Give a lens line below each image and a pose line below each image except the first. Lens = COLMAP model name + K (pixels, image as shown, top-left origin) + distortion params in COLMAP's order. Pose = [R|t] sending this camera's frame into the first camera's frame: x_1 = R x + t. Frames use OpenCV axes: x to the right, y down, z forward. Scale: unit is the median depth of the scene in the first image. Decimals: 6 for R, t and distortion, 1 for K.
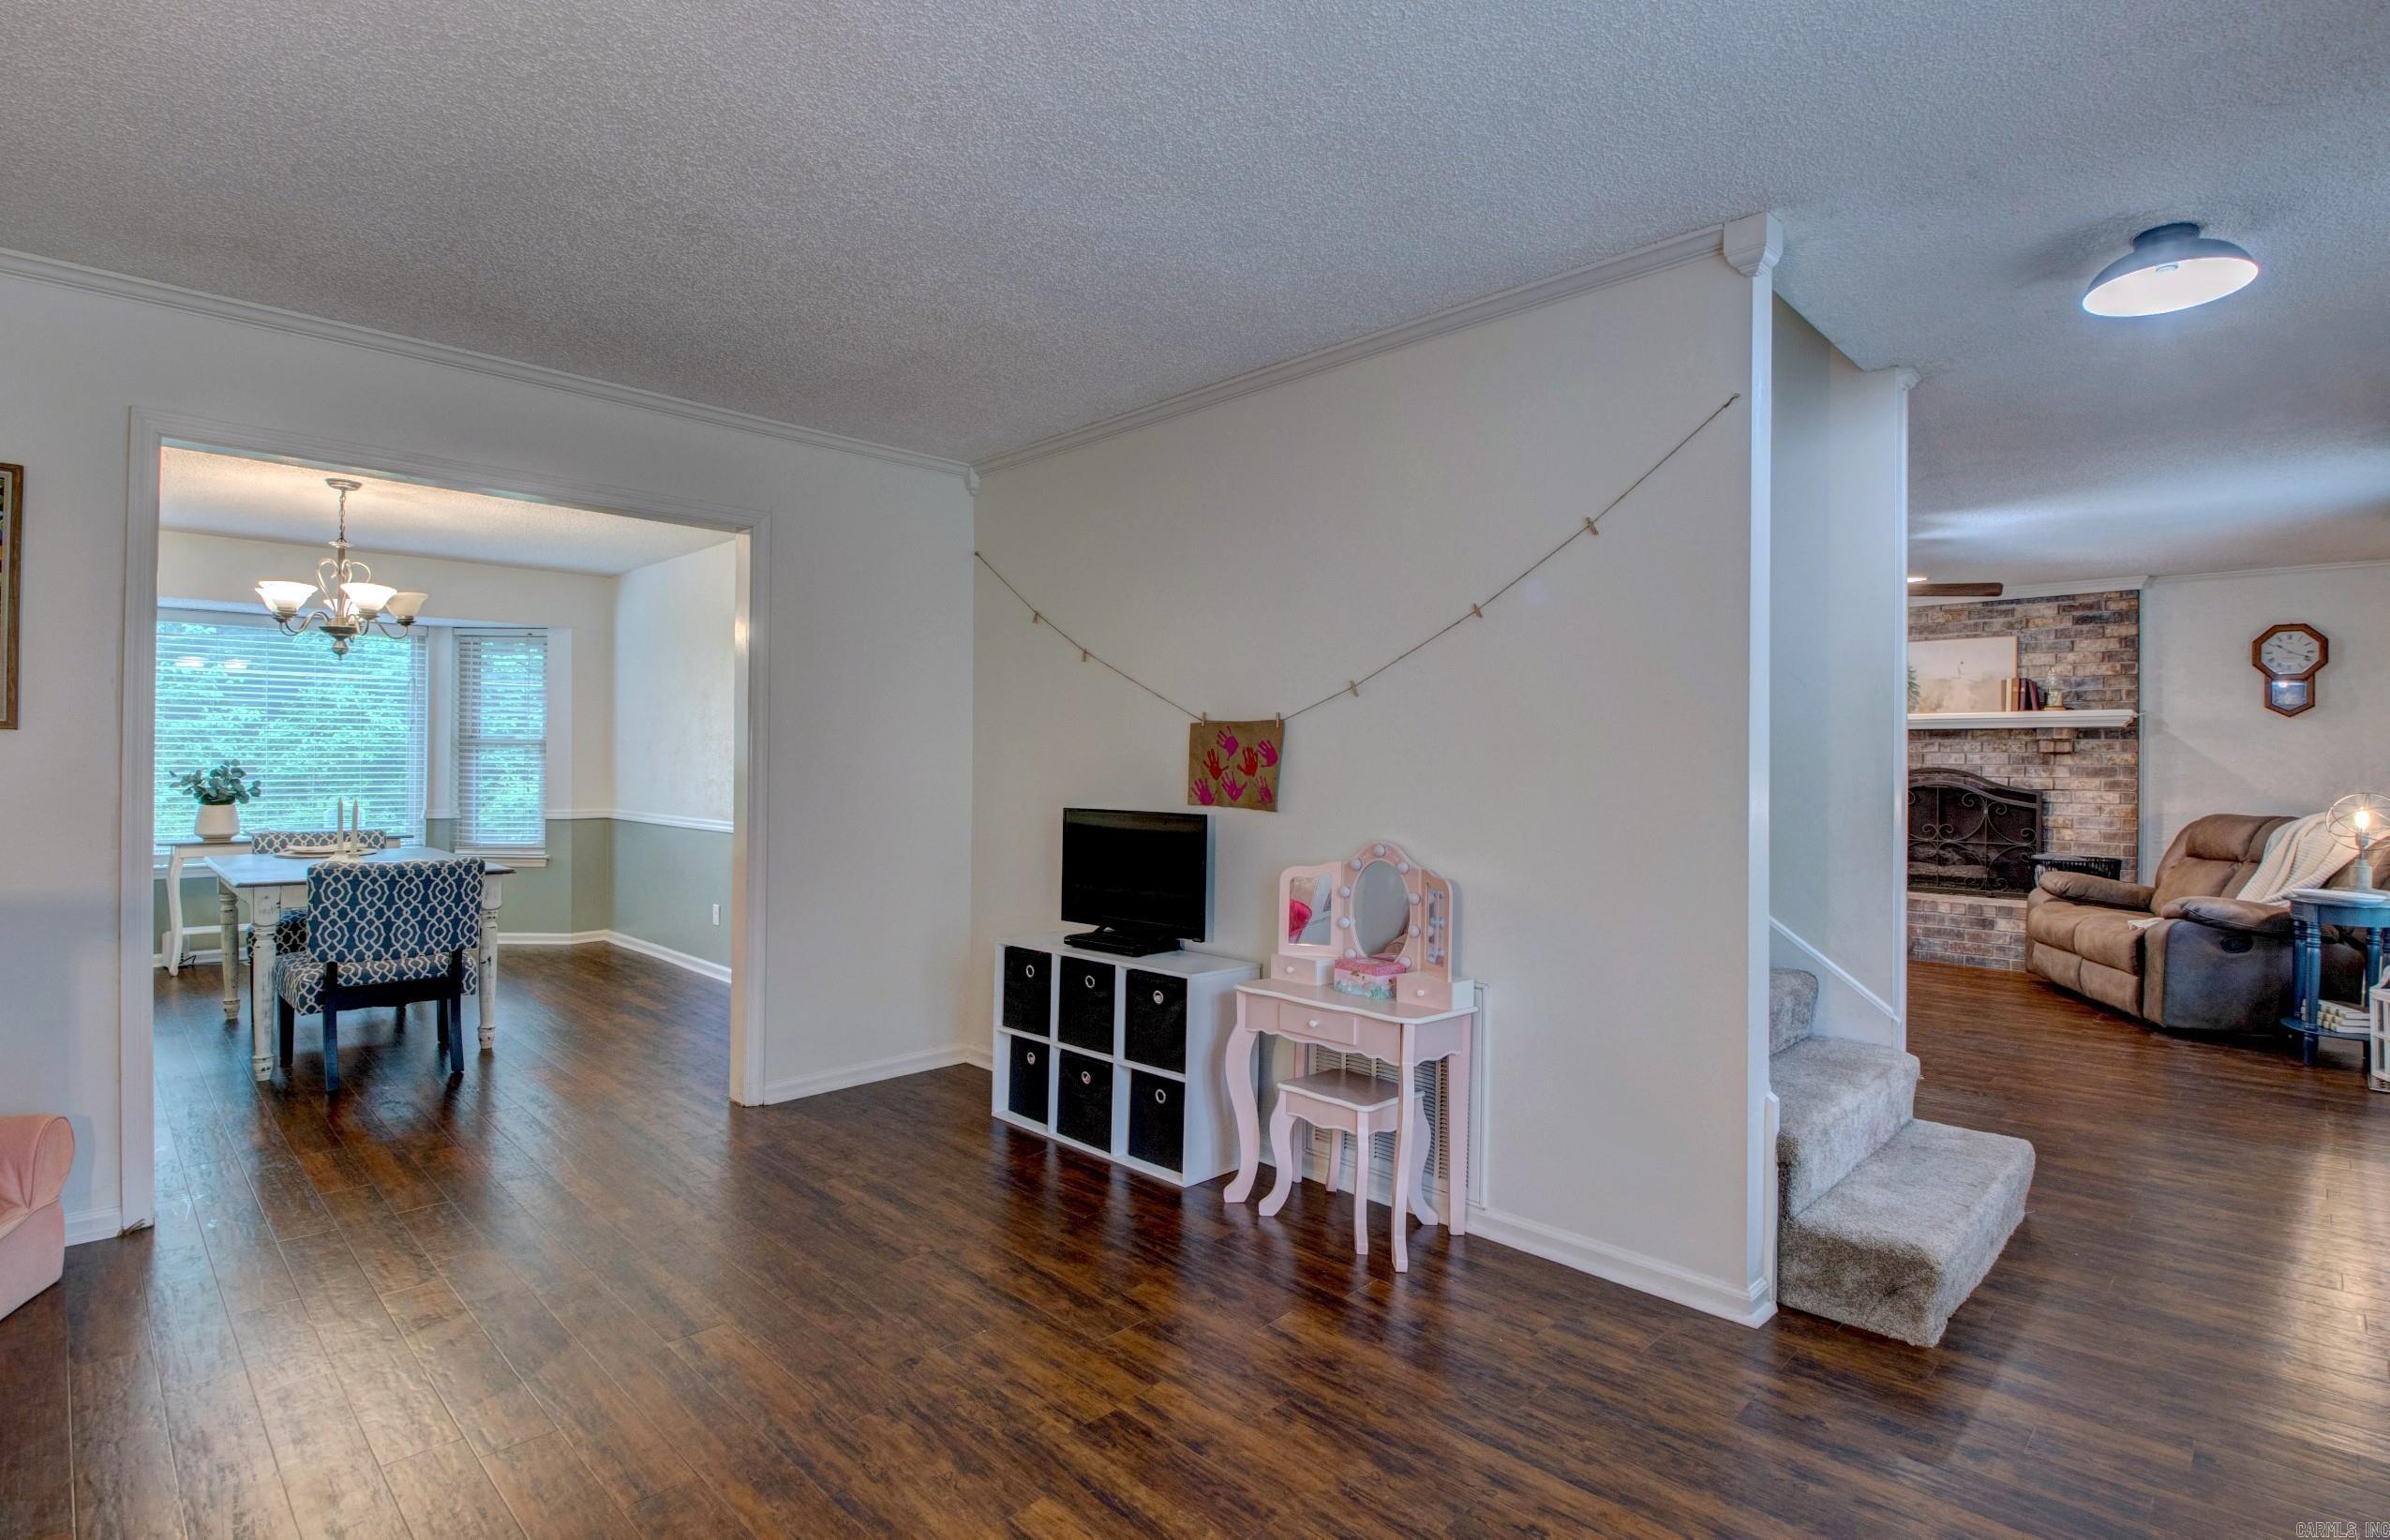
lens RADIAL K [[1142.9, 0, 1195.0], [0, 1142.9, 770.0], [0, 0, 1]] dist [-0.031610, -0.000600]
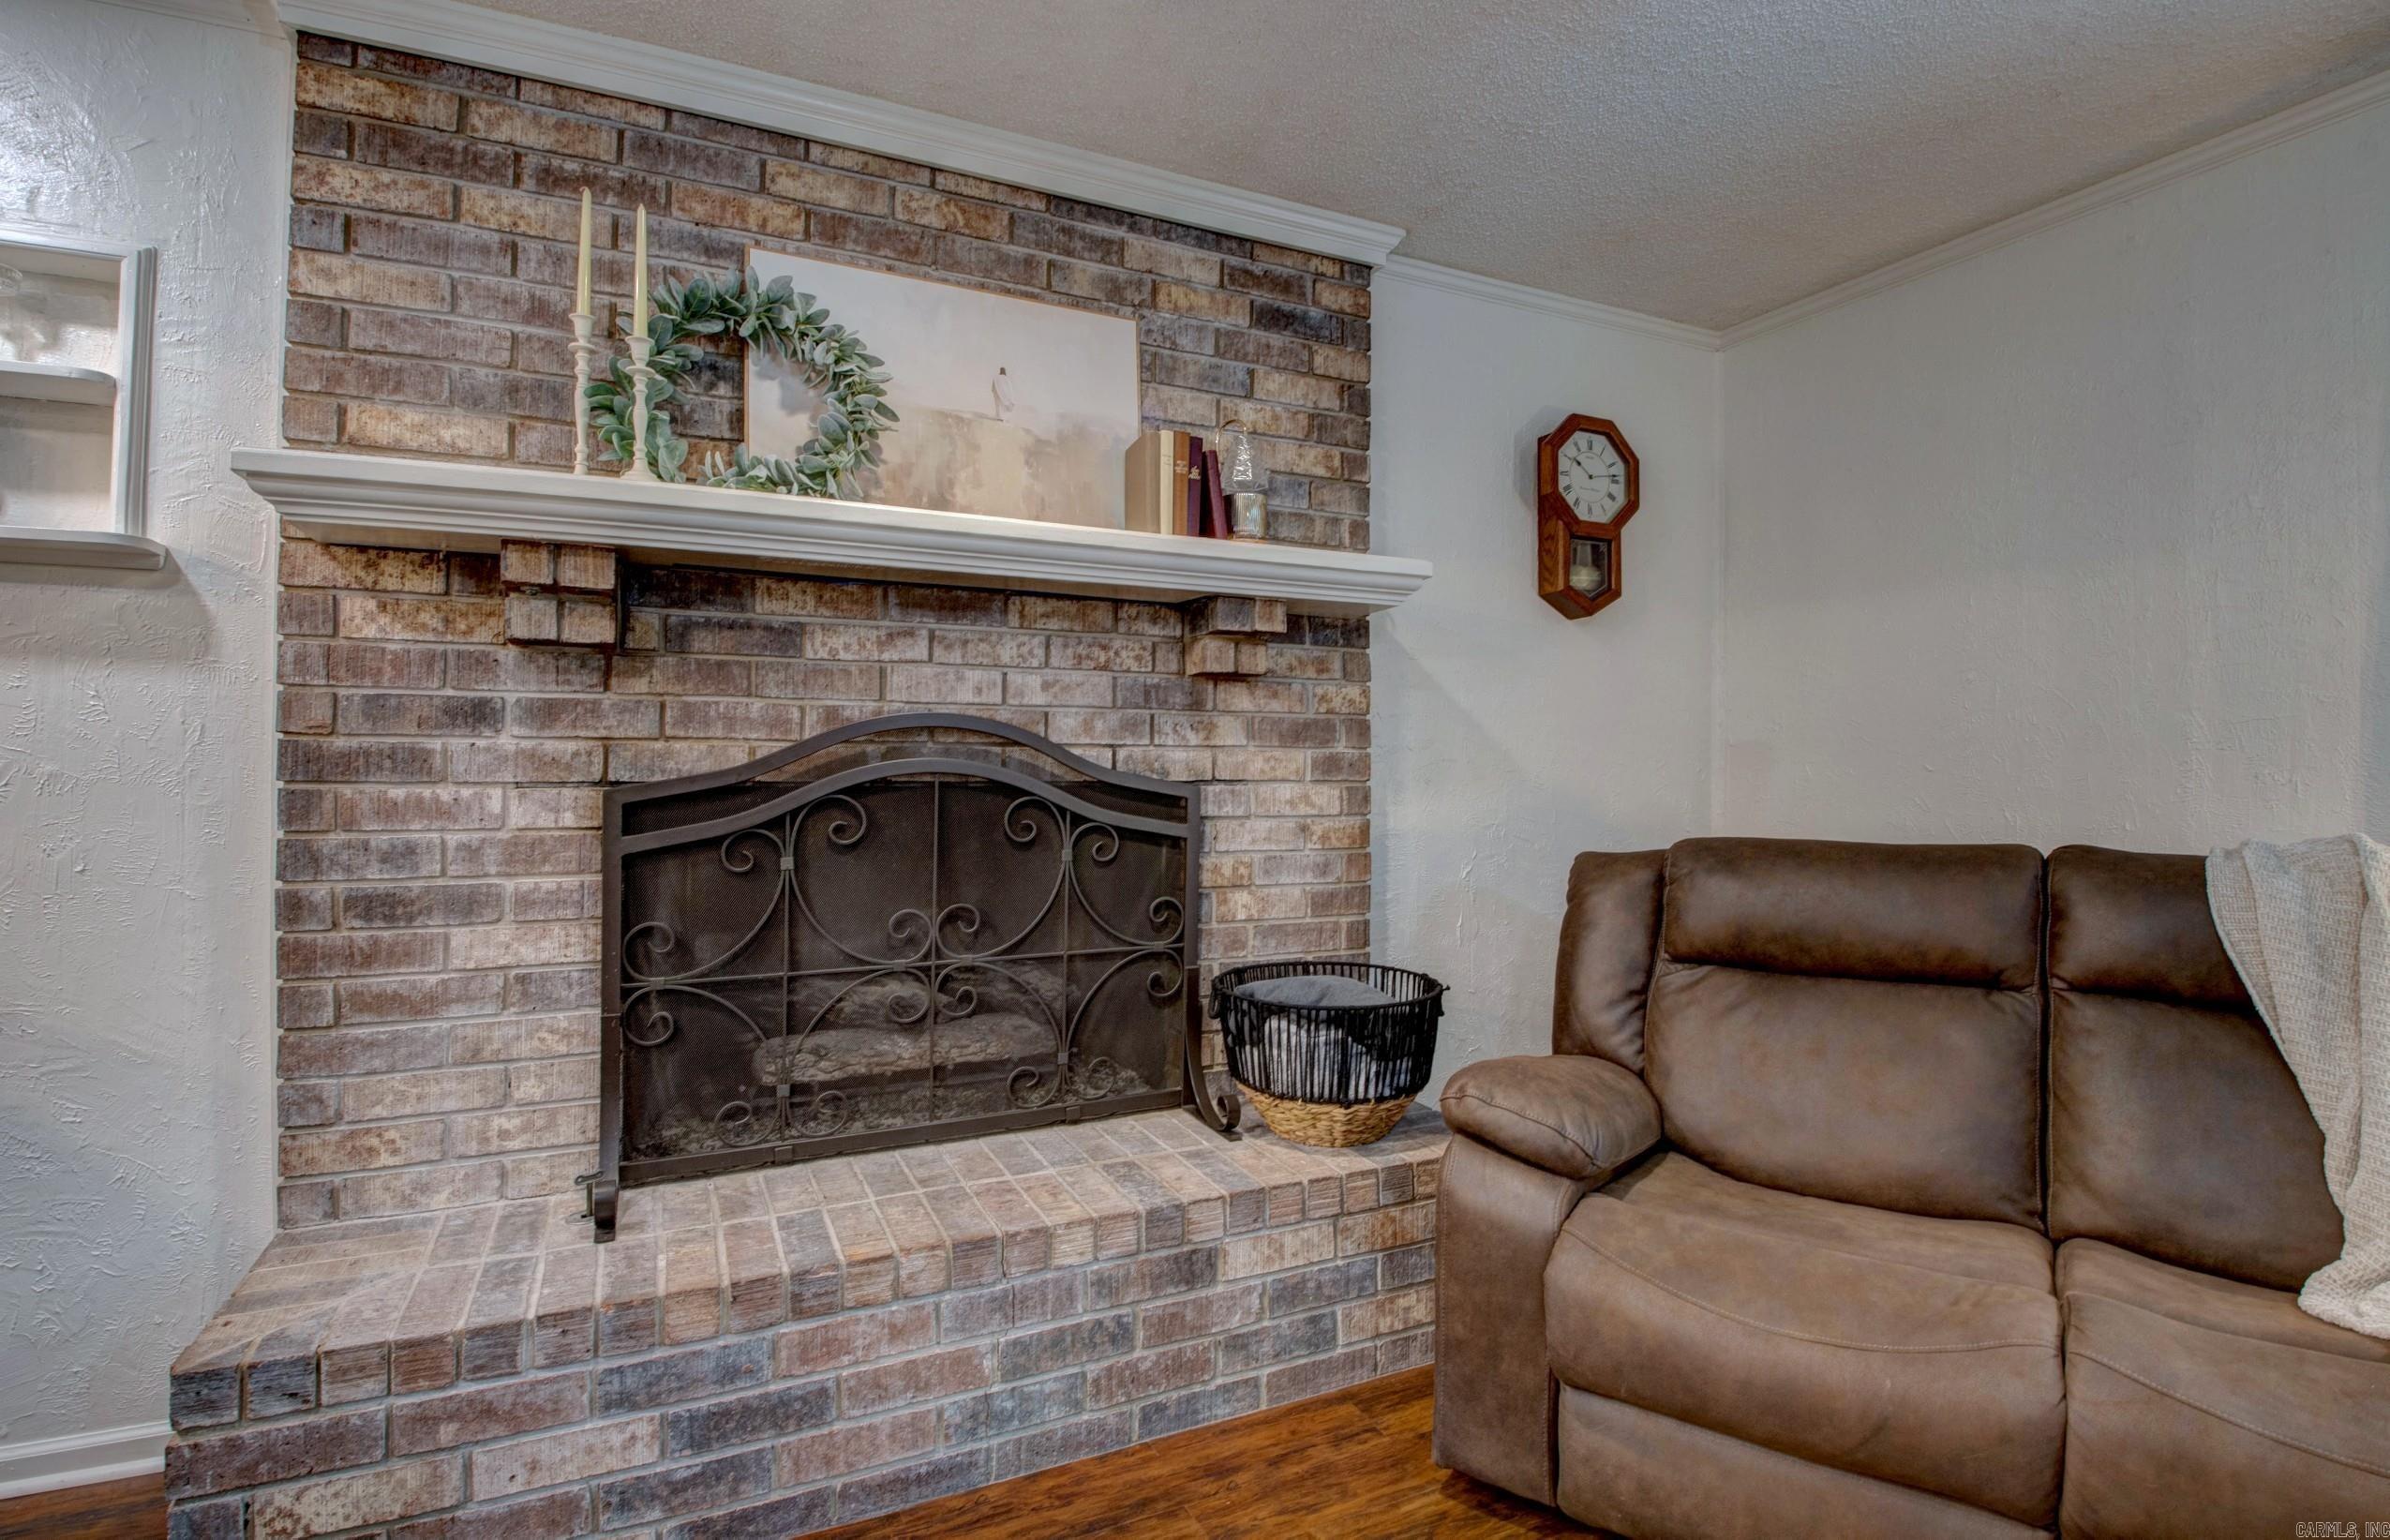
lens RADIAL K [[1096.2, 0, 1166.3], [0, 1096.2, 759.7], [0, 0, 1]] dist [0.012877, -0.029982]
pose [[0.347802, -0.004830, 0.937556, 0.448627], [0.001974, 0.999988, 0.004419, 0.009416], [-0.937566, 0.000314, 0.347807, 0.917282]]
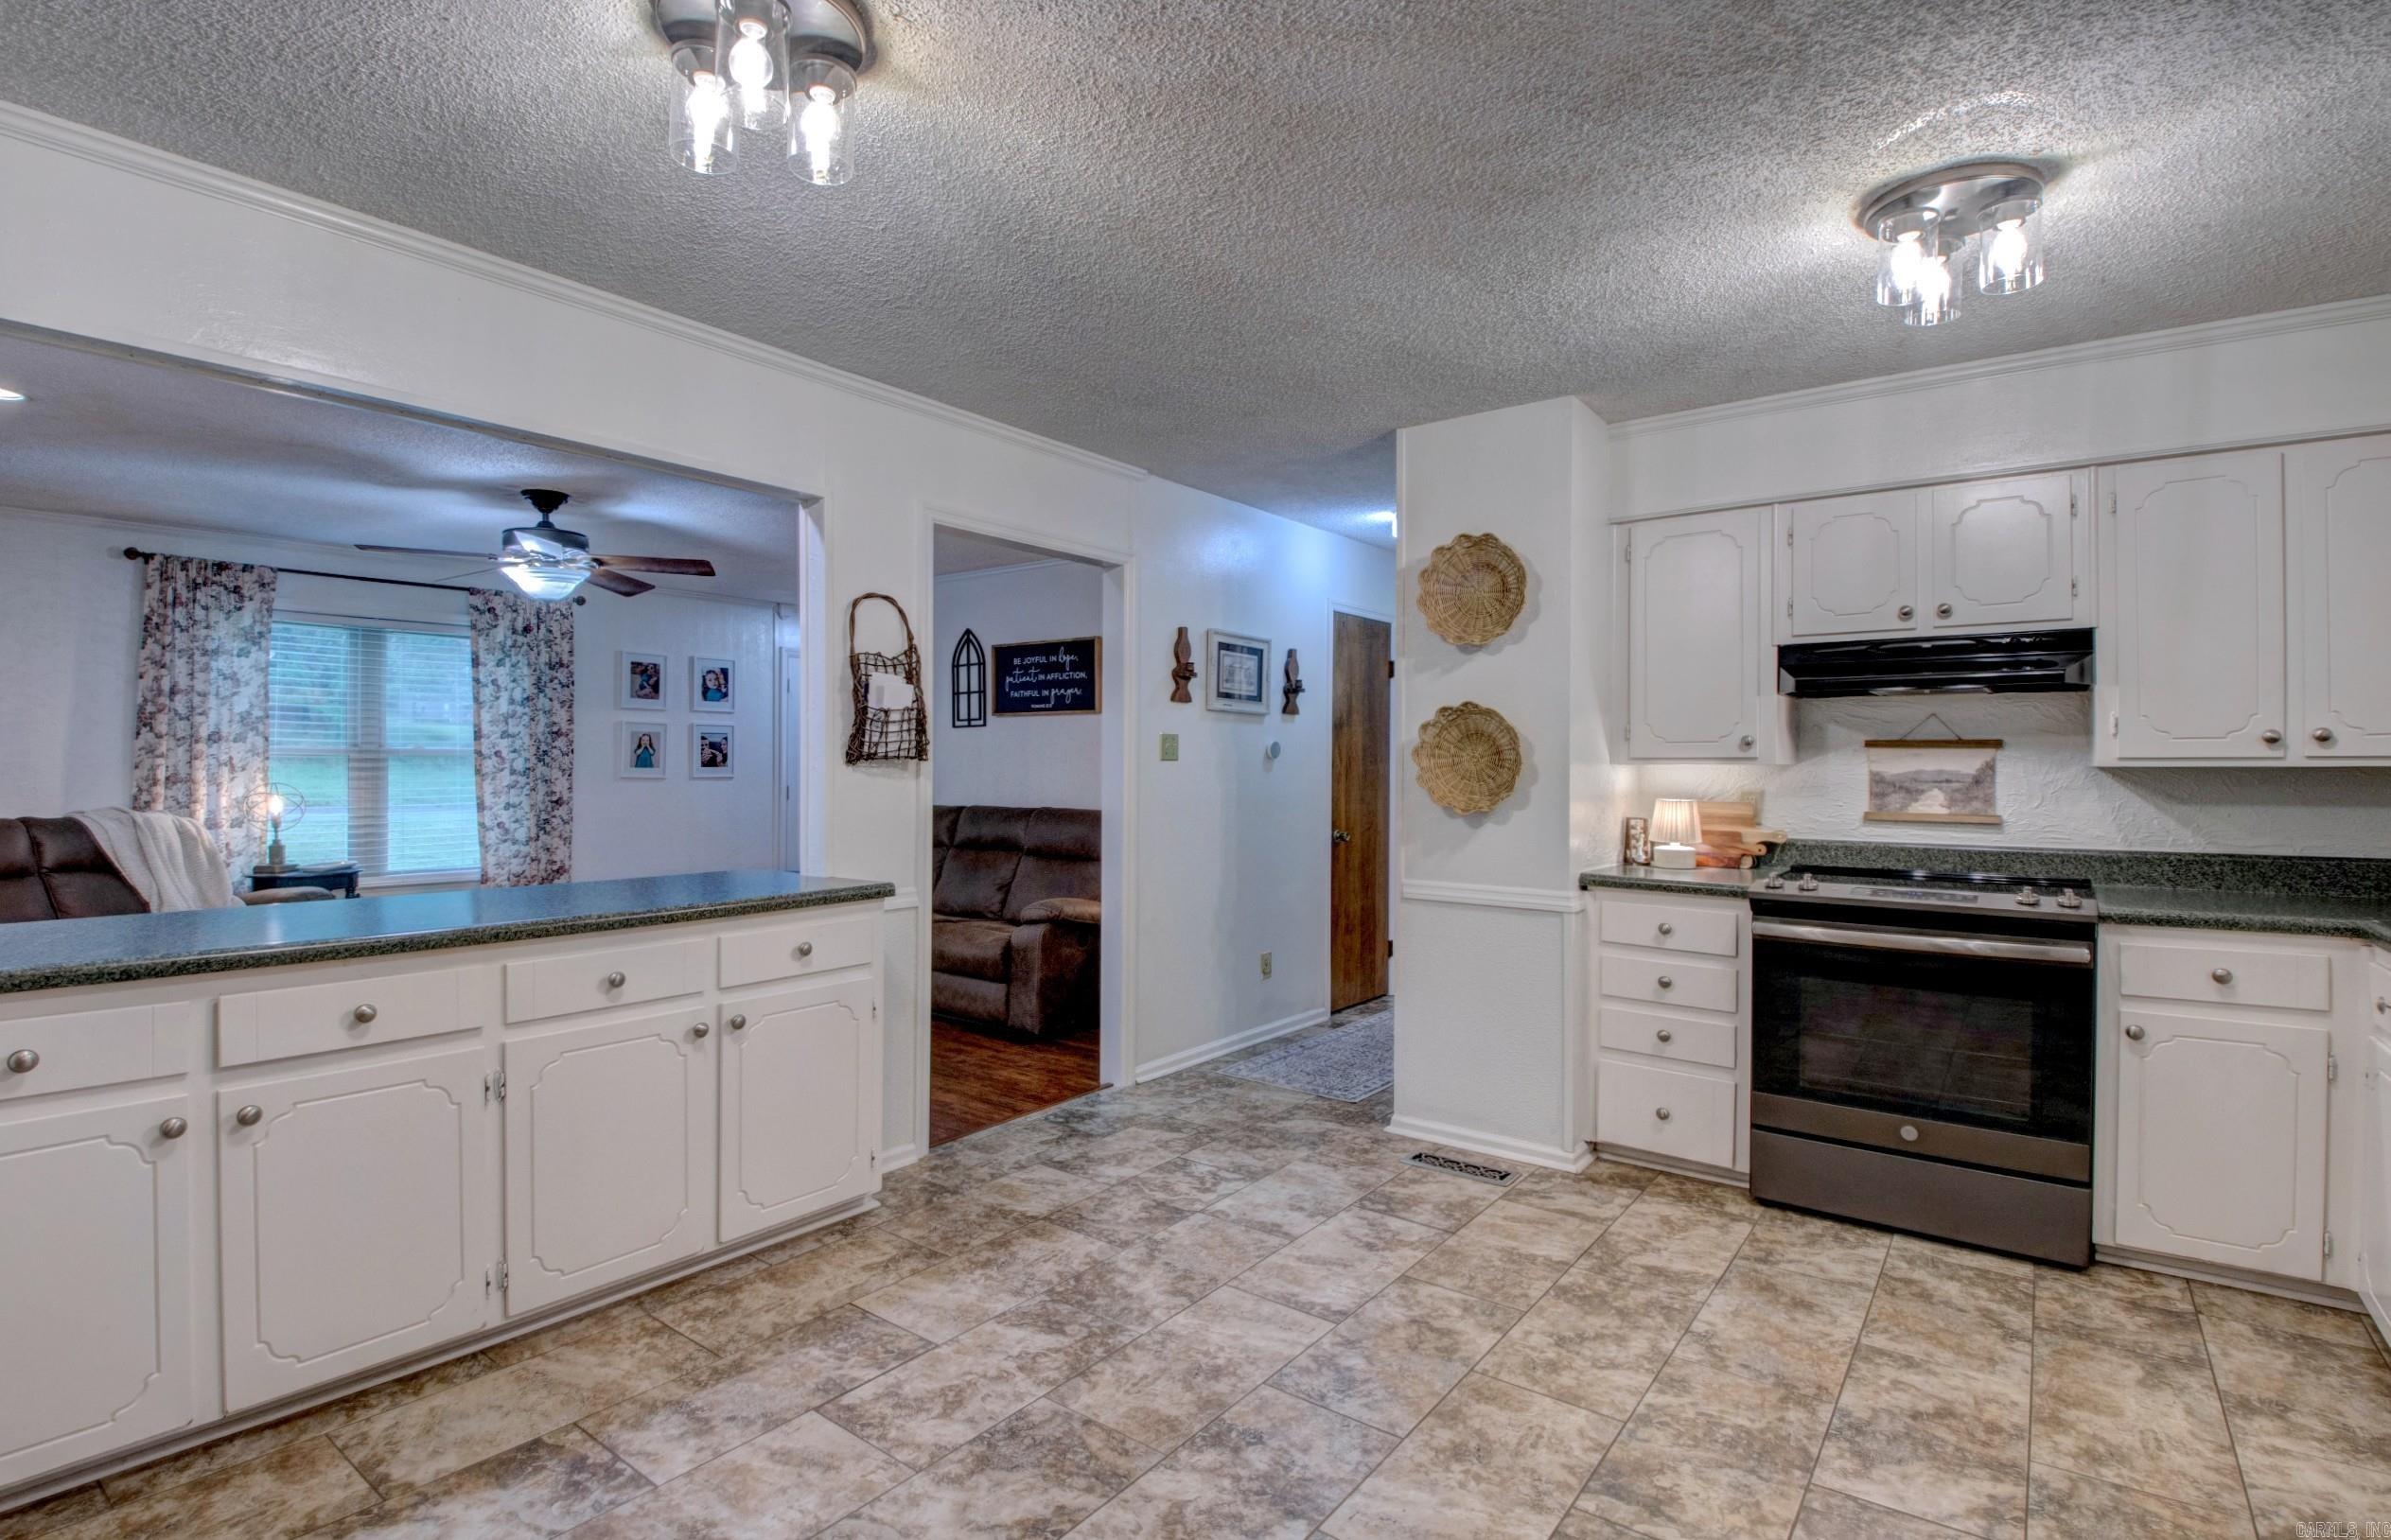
lens RADIAL K [[1132.6, 0, 1162.9], [0, 1132.6, 767.6], [0, 0, 1]] dist [0.000843, -0.015527]
pose [[-0.994385, -0.013885, -0.104909, 0.164830], [-0.014550, 0.999879, 0.005572, -0.011516], [0.104819, 0.007067, -0.994466, 1.554171]]
